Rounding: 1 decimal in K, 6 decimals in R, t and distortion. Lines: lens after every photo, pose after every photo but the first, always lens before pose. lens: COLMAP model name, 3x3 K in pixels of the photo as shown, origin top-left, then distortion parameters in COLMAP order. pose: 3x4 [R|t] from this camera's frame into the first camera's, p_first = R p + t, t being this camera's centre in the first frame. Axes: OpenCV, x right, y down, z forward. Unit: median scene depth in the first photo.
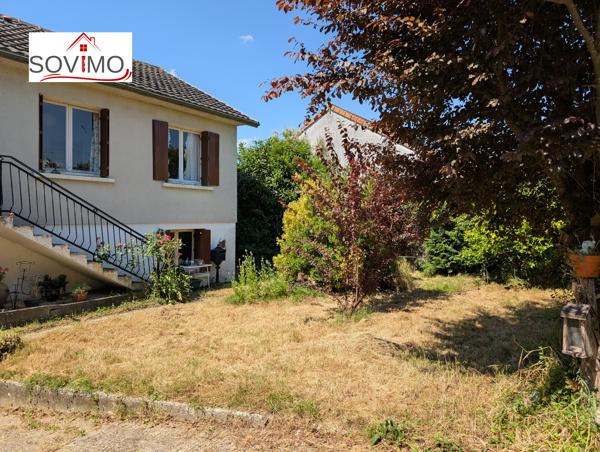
lens RADIAL K [[426.9, 0, 300.0], [0, 426.9, 226.0], [0, 0, 1]] dist [0.000690, 0.001105]
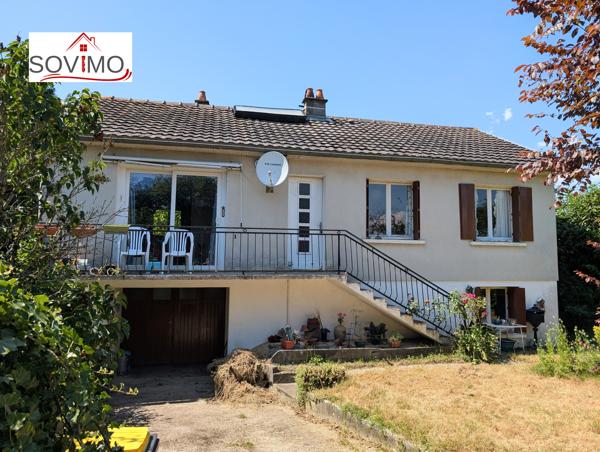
lens RADIAL K [[426.9, 0, 300.0], [0, 426.9, 226.0], [0, 0, 1]] dist [0.000690, 0.001105]
pose [[0.731018, -0.054433, -0.680184, 0.105816], [-0.018840, 0.994823, -0.099860, -0.033208], [0.682098, 0.085814, 0.726208, -0.055440]]
